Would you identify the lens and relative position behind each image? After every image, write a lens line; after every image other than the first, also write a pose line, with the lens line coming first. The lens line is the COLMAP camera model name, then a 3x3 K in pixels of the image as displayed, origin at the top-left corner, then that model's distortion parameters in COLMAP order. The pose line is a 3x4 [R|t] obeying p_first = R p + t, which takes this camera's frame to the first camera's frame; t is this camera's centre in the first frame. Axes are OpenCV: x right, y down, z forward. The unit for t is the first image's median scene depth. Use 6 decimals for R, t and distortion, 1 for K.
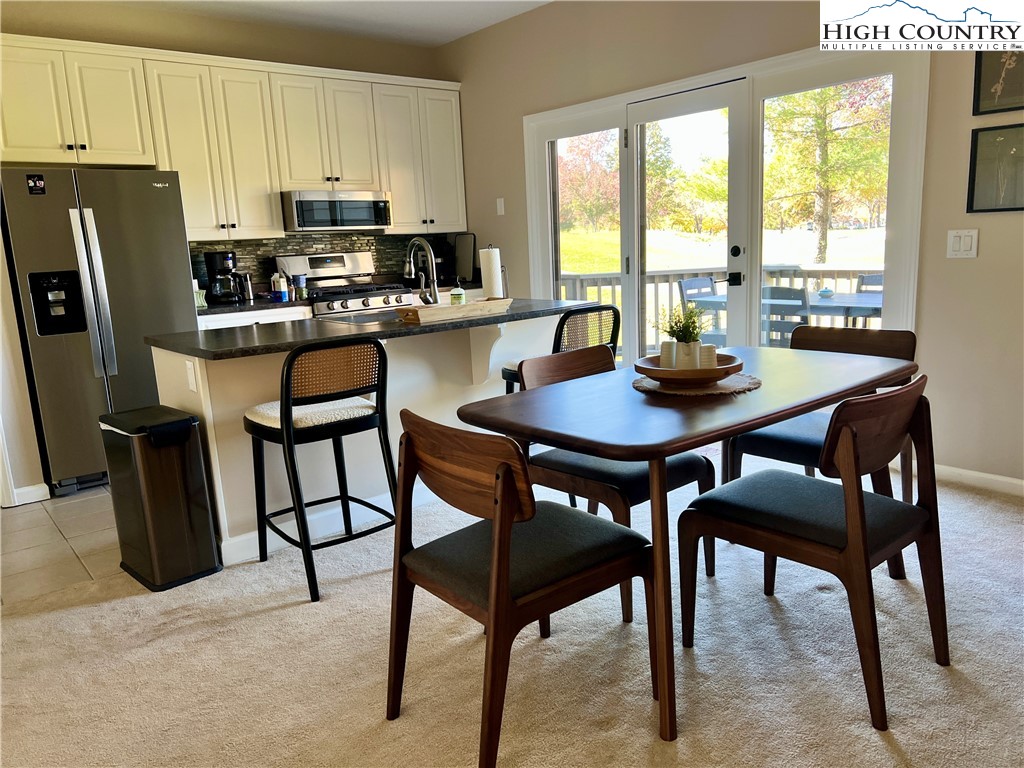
lens RADIAL K [[741.4, 0, 512.0], [0, 741.4, 384.0], [0, 0, 1]] dist [0.004272, -0.001422]
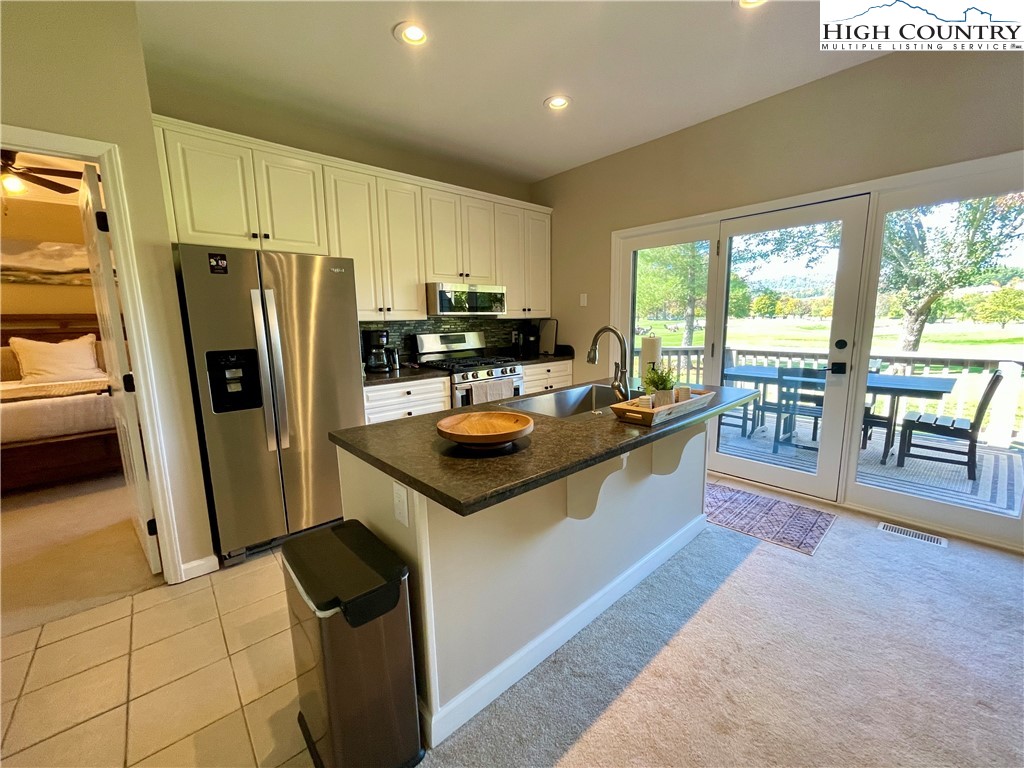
lens RADIAL K [[413.4, 0, 512.0], [0, 413.4, 384.0], [0, 0, 1]] dist [-0.010683, 0.000013]
pose [[0.999256, 0.022544, 0.031296, -0.191130], [-0.021280, 0.998968, -0.040130, -0.068670], [-0.032168, 0.039434, 0.998704, 0.325304]]
